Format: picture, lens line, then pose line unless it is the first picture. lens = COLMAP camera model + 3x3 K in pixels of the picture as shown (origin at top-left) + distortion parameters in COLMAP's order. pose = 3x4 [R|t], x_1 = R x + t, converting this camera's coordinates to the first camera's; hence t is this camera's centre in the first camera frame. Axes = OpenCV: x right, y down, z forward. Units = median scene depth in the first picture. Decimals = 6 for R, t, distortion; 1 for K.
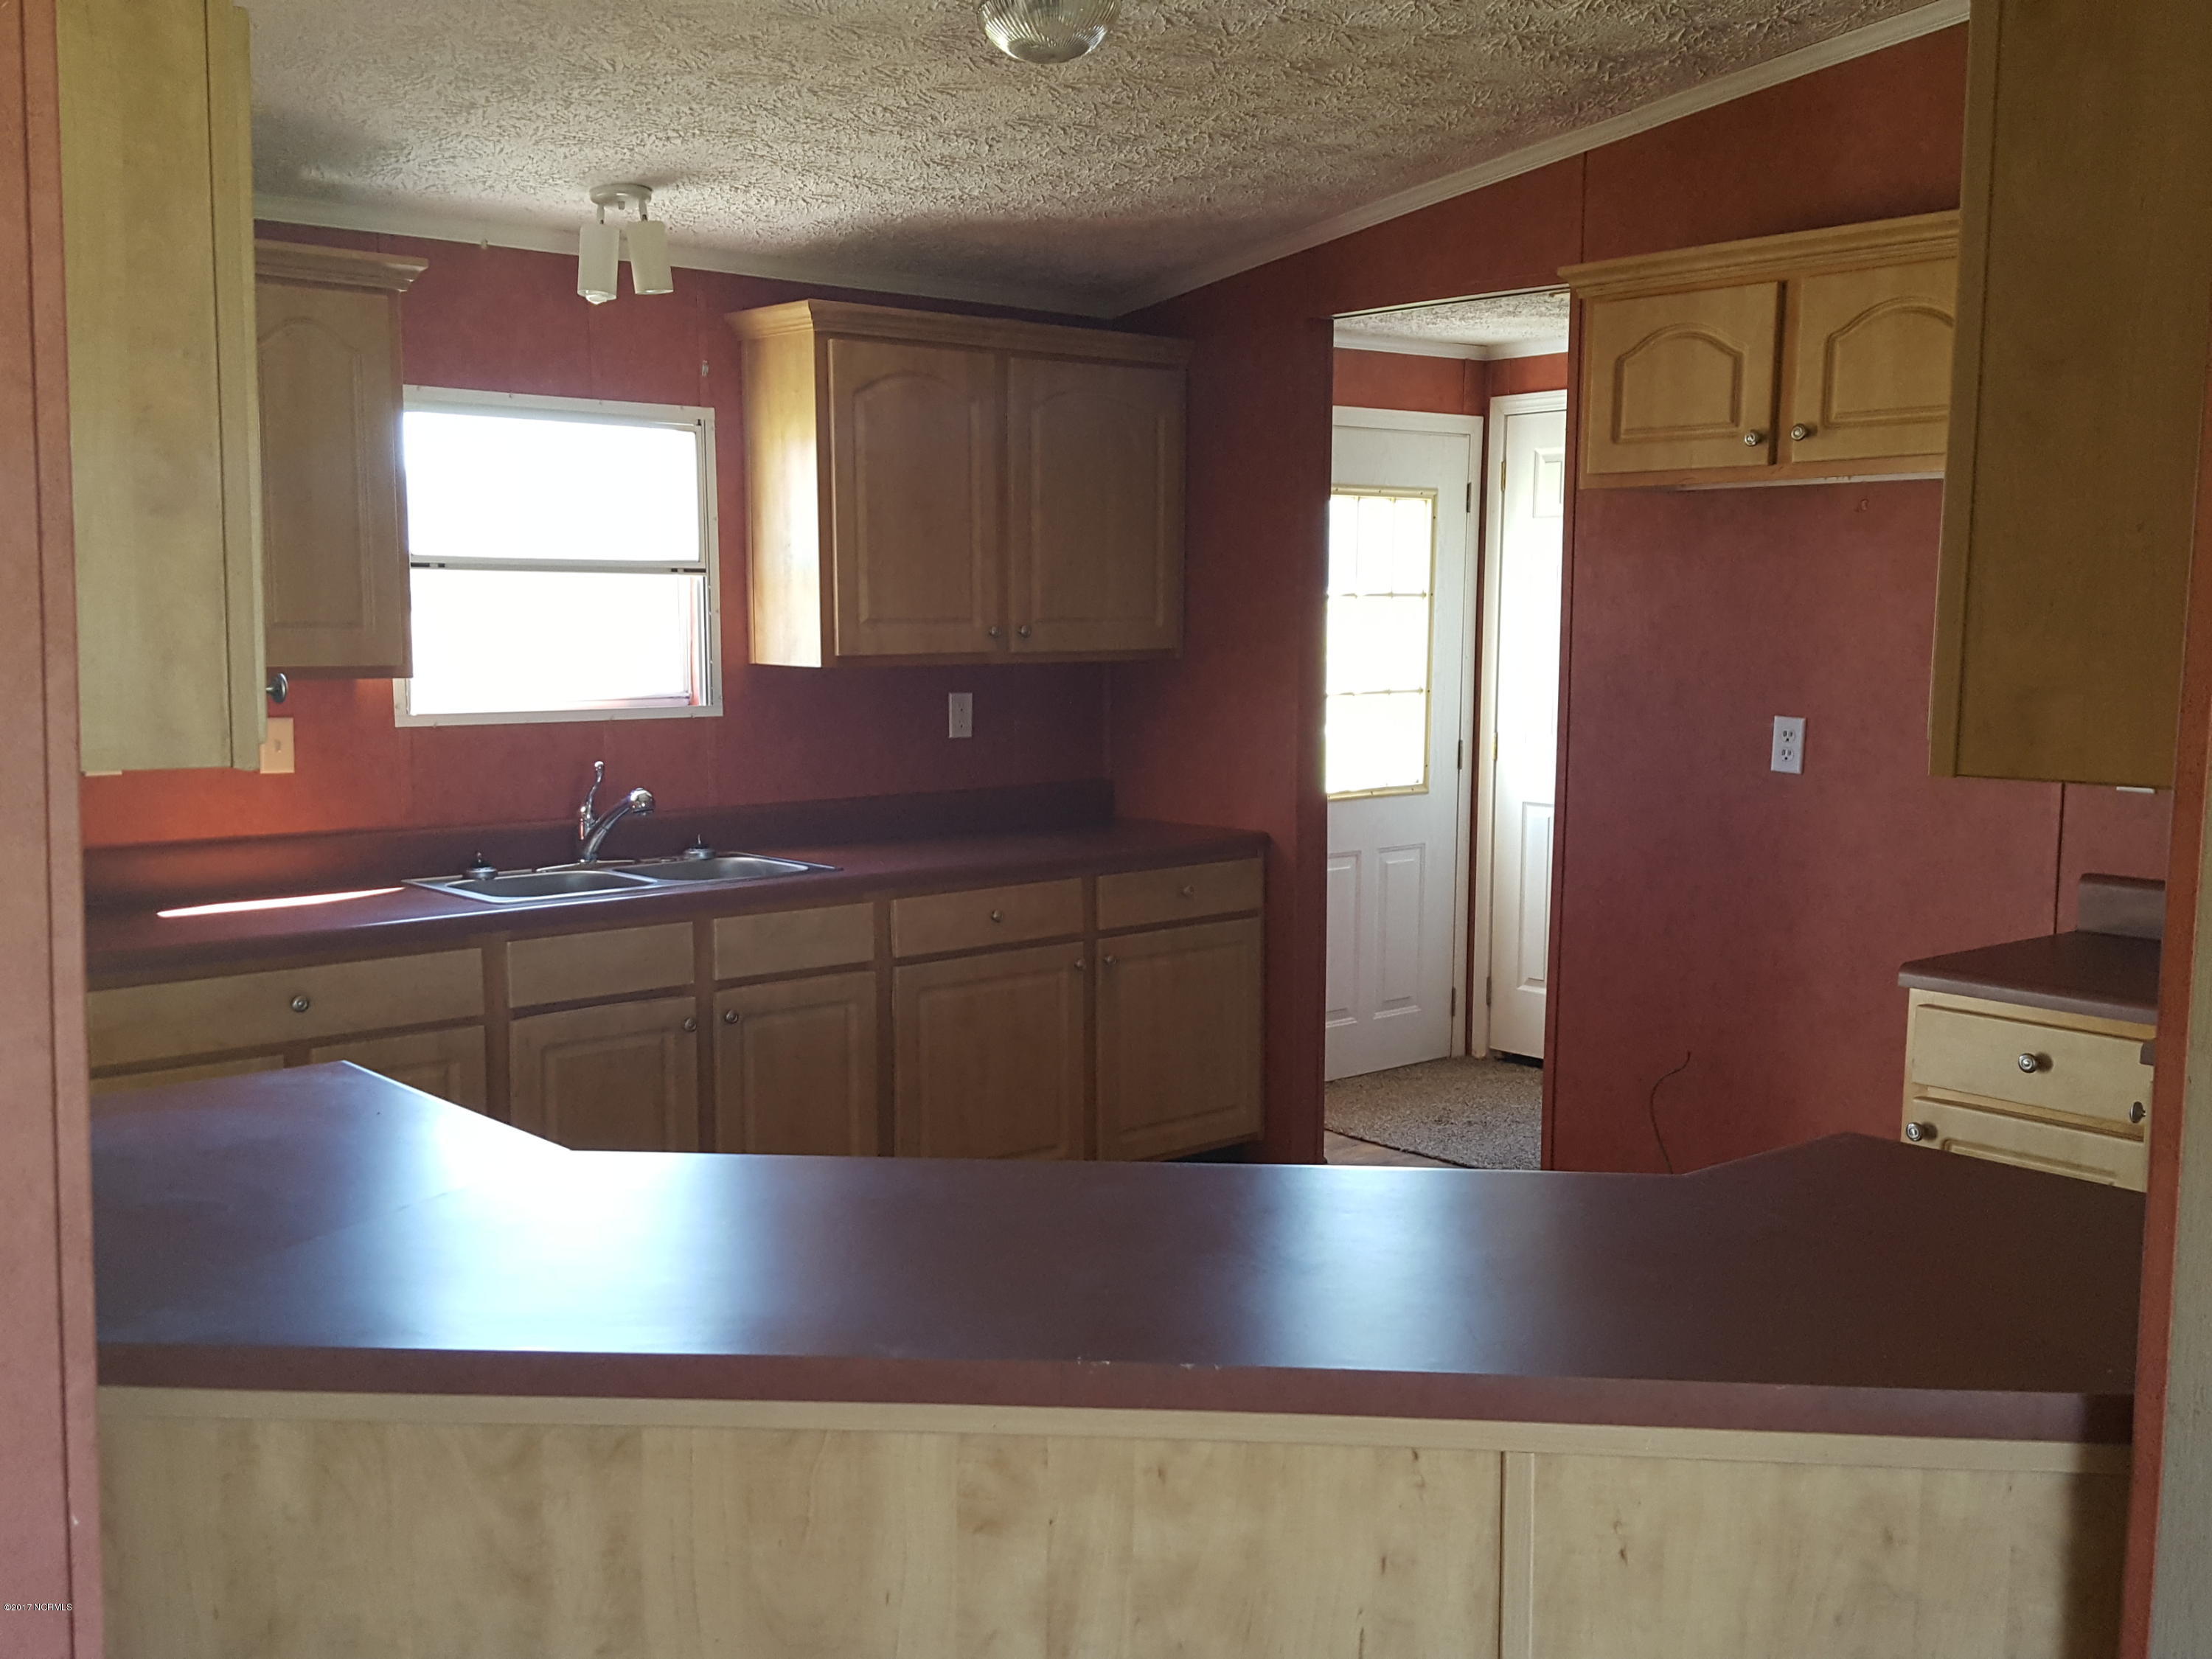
lens RADIAL K [[2070.9, 0, 1106.9], [0, 2070.9, 681.8], [0, 0, 1]] dist [-0.003769, -0.321636]
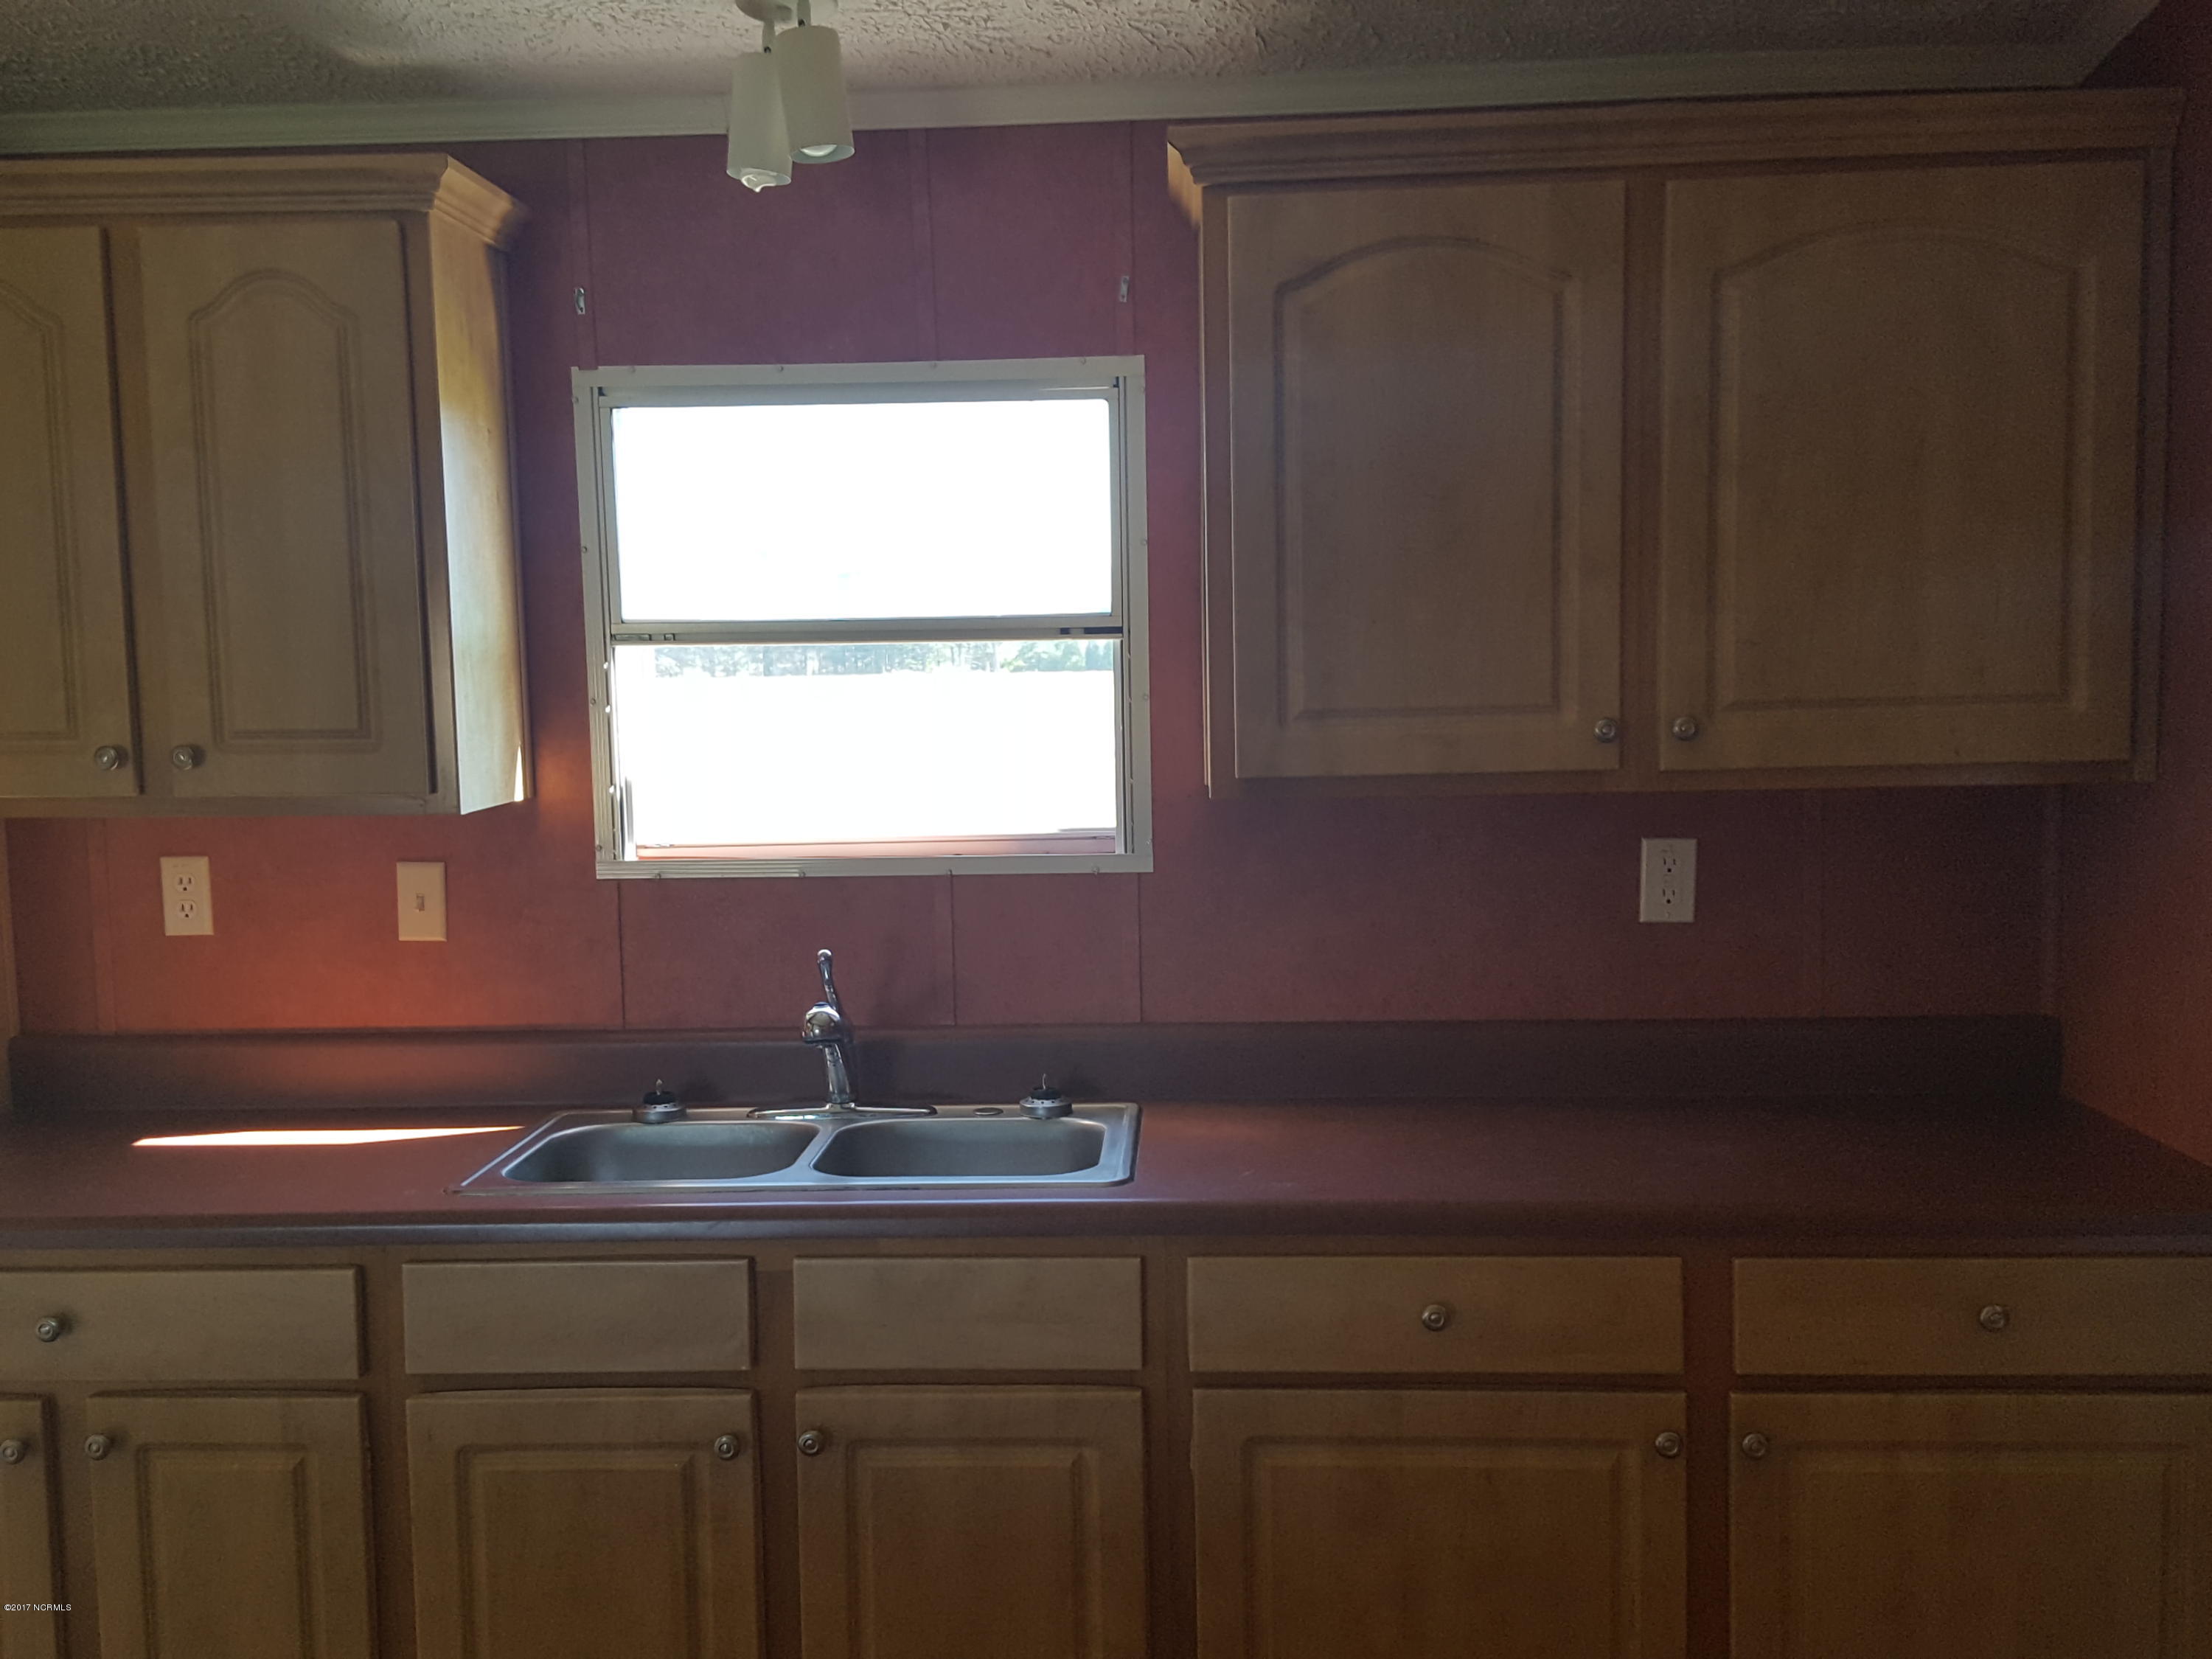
lens RADIAL K [[2100.0, 0, 1101.3], [0, 2100.0, 778.5], [0, 0, 1]] dist [0.154855, -0.332390]
pose [[0.706593, 0.020622, -0.707320, 0.235191], [-0.003815, 0.999672, 0.025334, -0.026050], [0.707610, -0.015202, 0.706440, 0.565196]]
